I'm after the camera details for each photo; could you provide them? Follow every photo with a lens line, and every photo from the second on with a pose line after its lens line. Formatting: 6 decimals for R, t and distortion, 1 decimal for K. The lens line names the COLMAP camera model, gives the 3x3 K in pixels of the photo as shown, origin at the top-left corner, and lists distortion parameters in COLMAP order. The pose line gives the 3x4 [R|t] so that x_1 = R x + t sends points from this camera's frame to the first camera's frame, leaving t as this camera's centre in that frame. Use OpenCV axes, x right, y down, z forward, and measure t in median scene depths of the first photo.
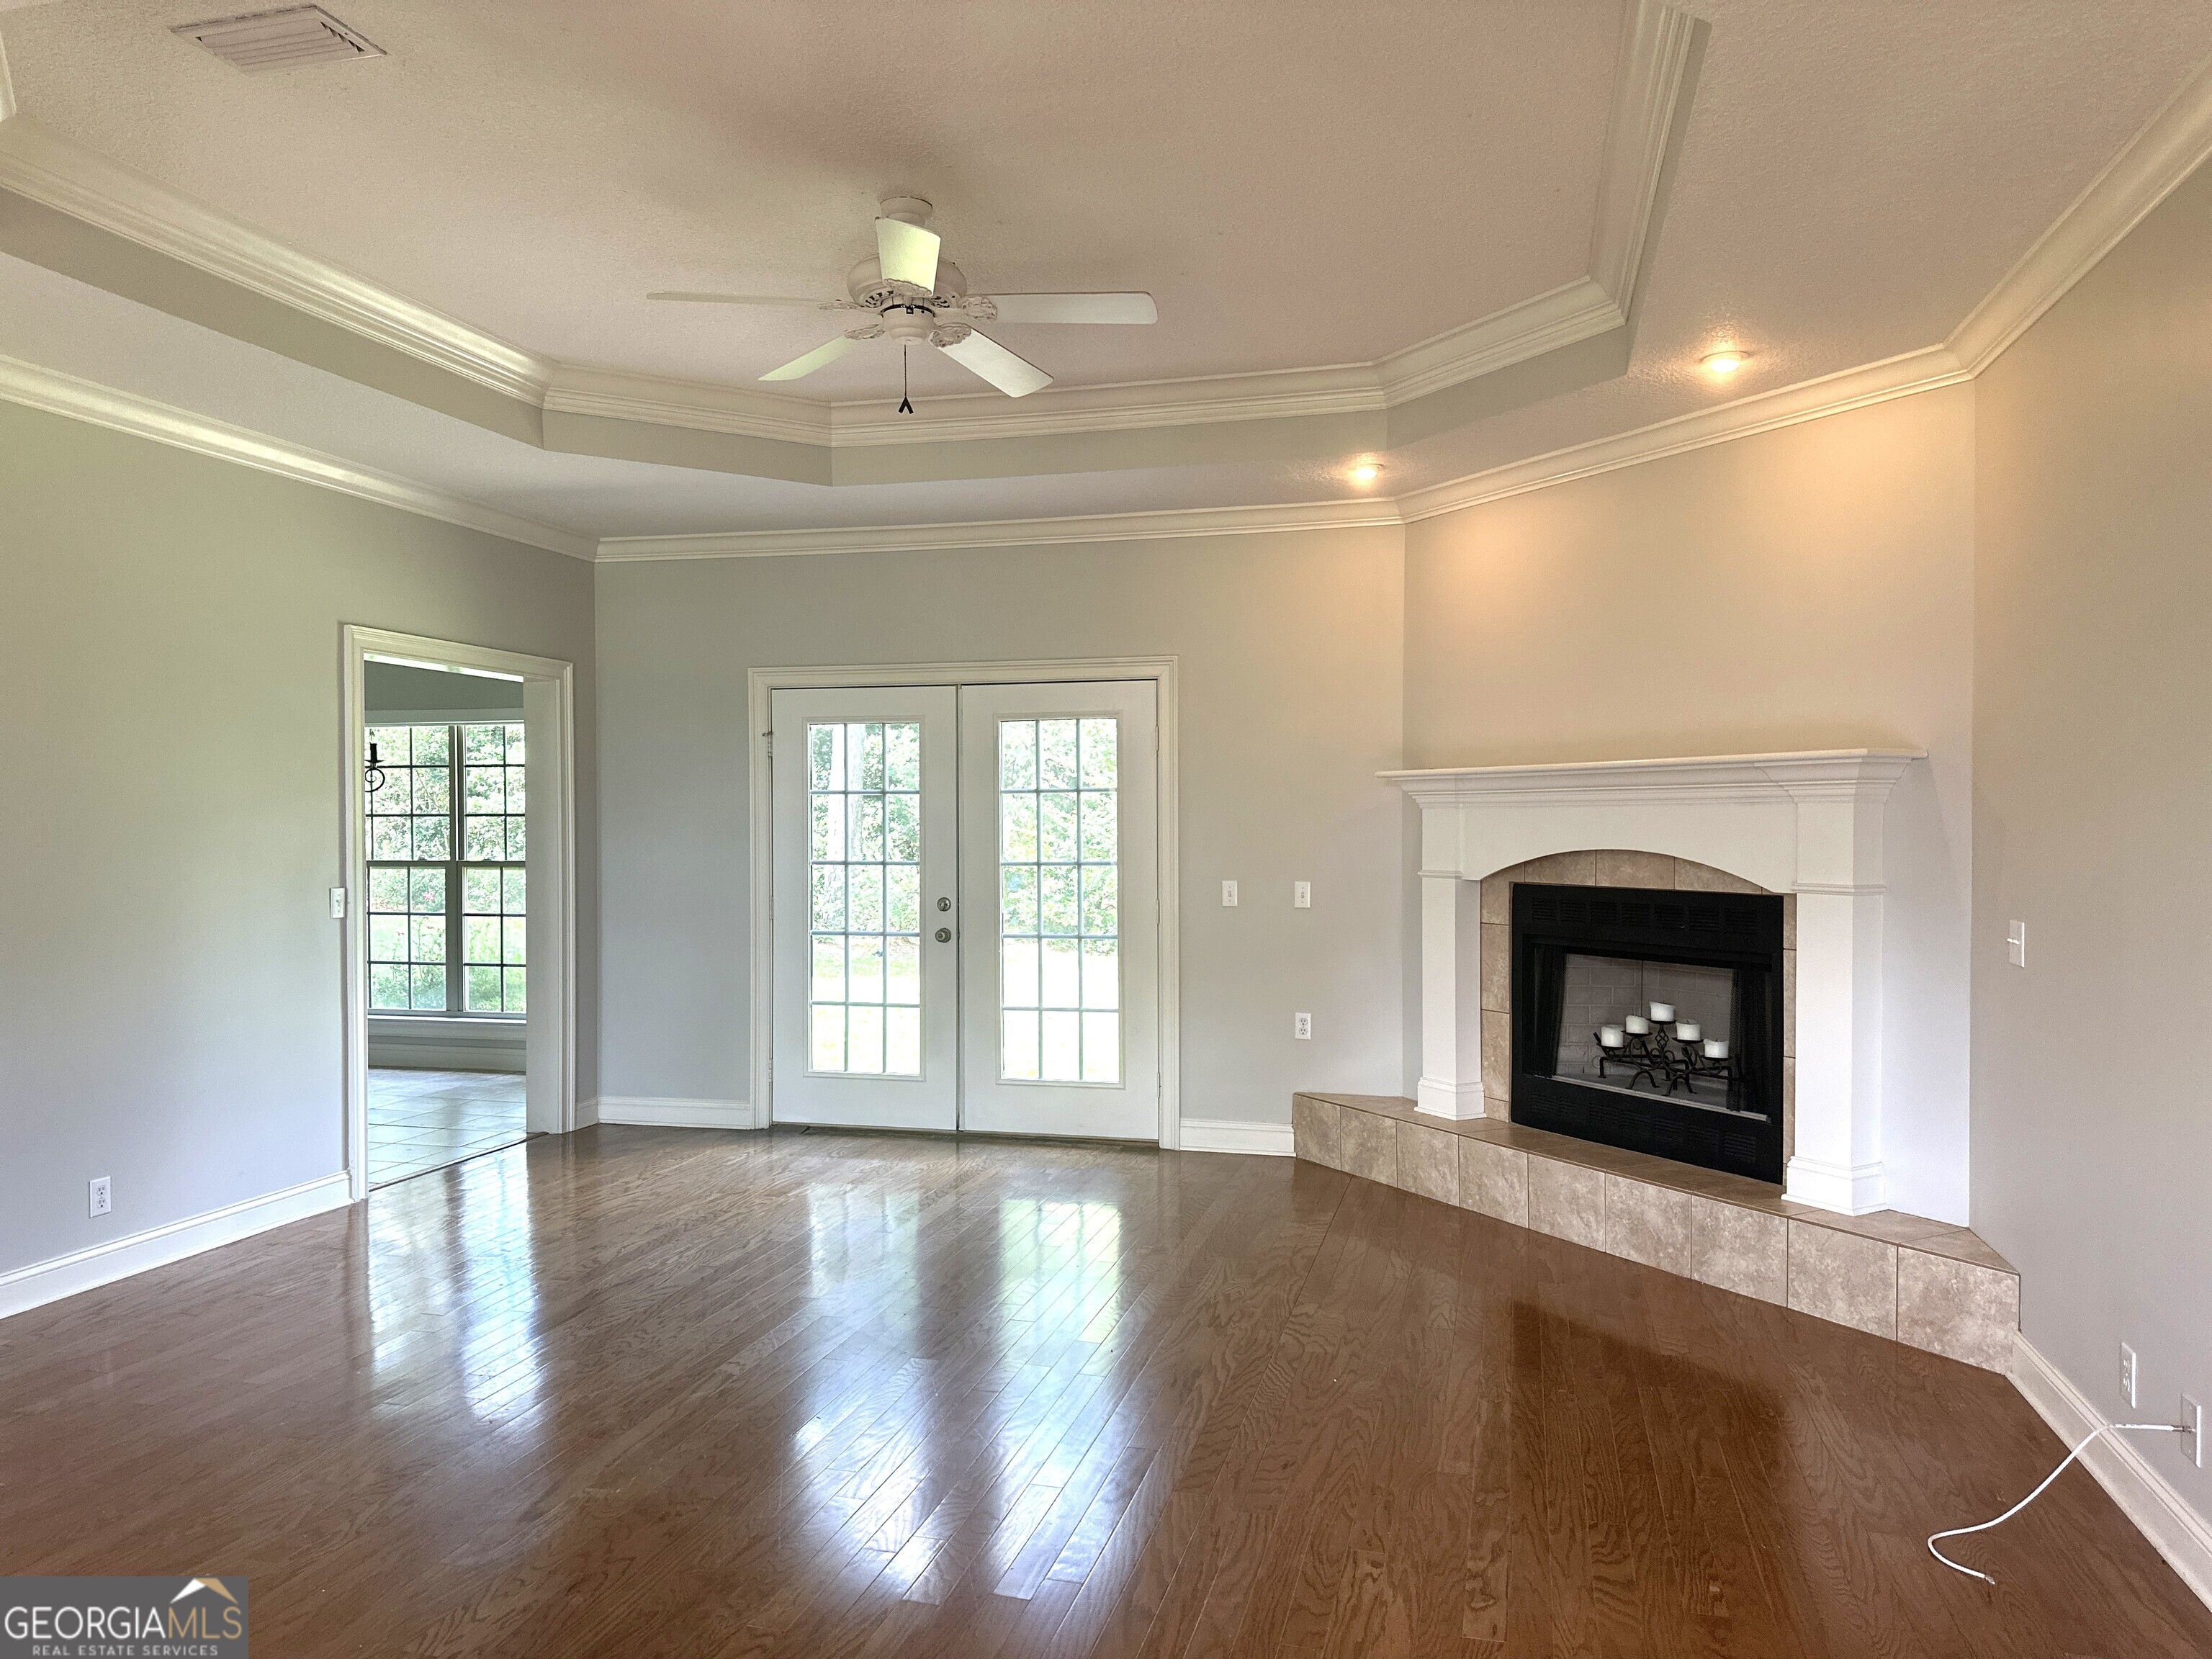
lens RADIAL K [[1547.1, 0, 1103.3], [0, 1547.1, 825.4], [0, 0, 1]] dist [0.092655, -0.023537]
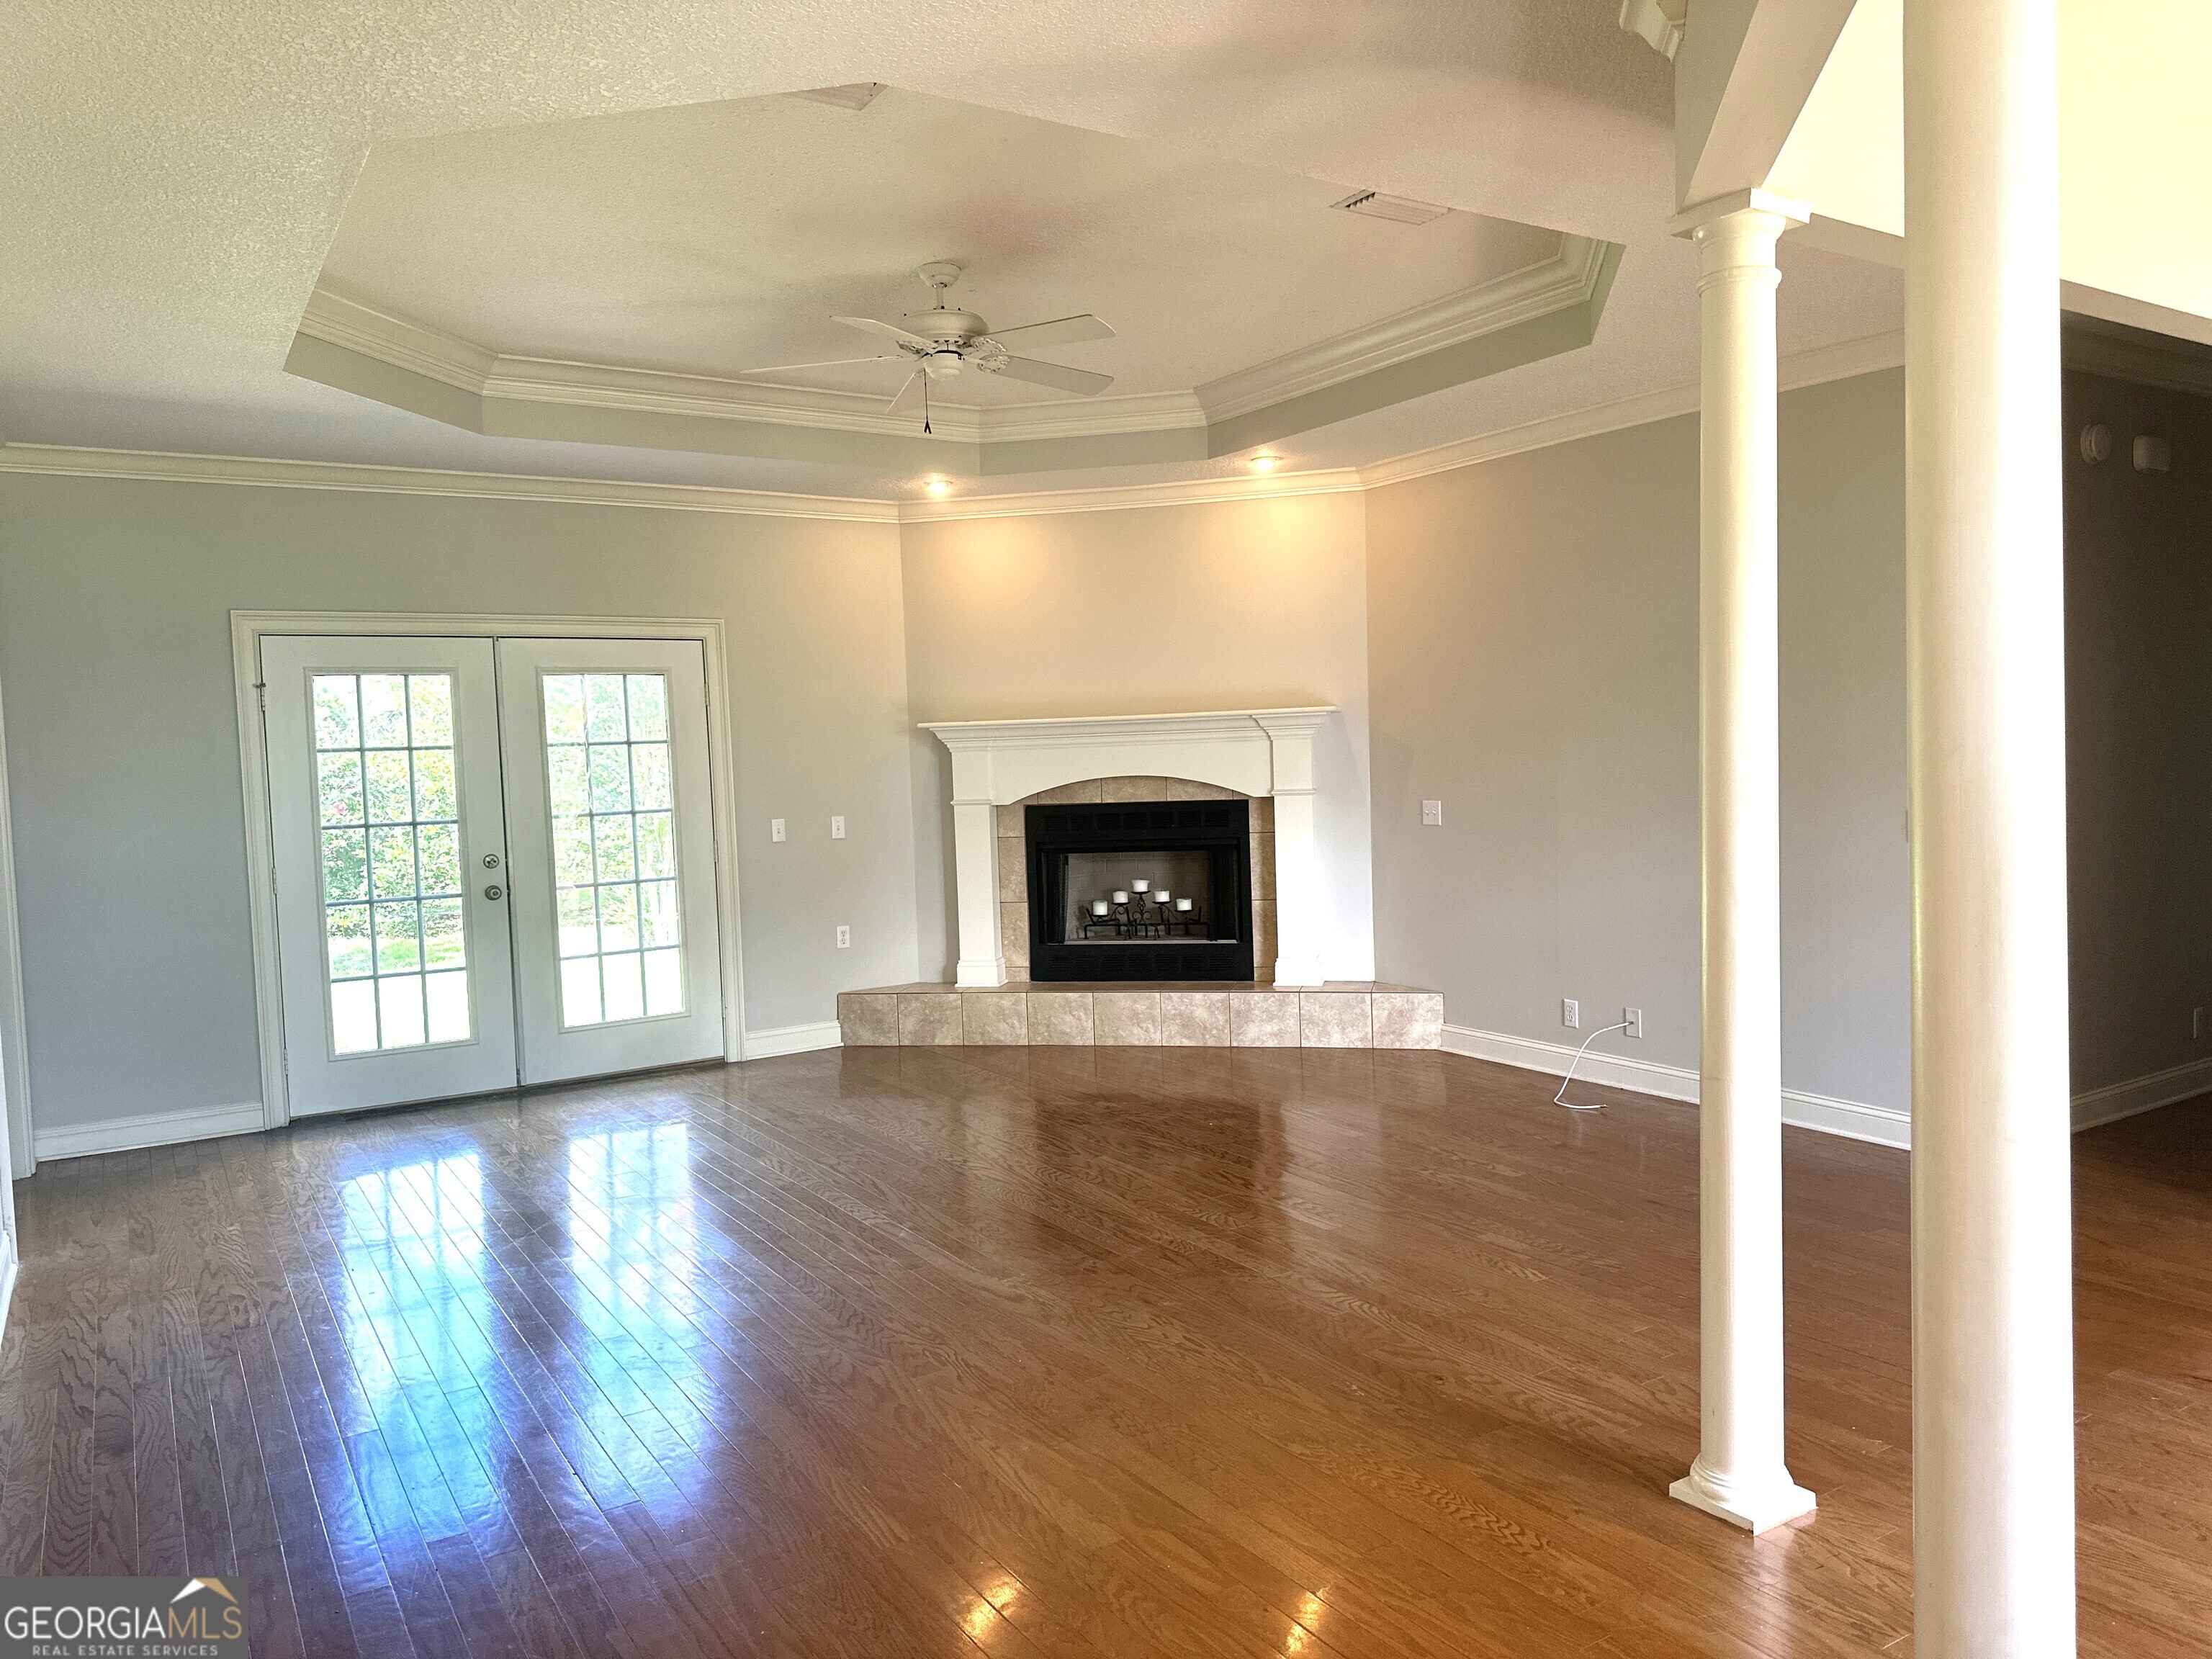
lens RADIAL K [[1547.1, 0, 1113.9], [0, 1547.1, 832.0], [0, 0, 1]] dist [0.092655, -0.023537]
pose [[0.673708, -0.063661, 0.736251, -0.659191], [0.036031, 0.997927, 0.053317, -0.008164], [-0.738119, -0.009393, 0.674605, 0.042159]]
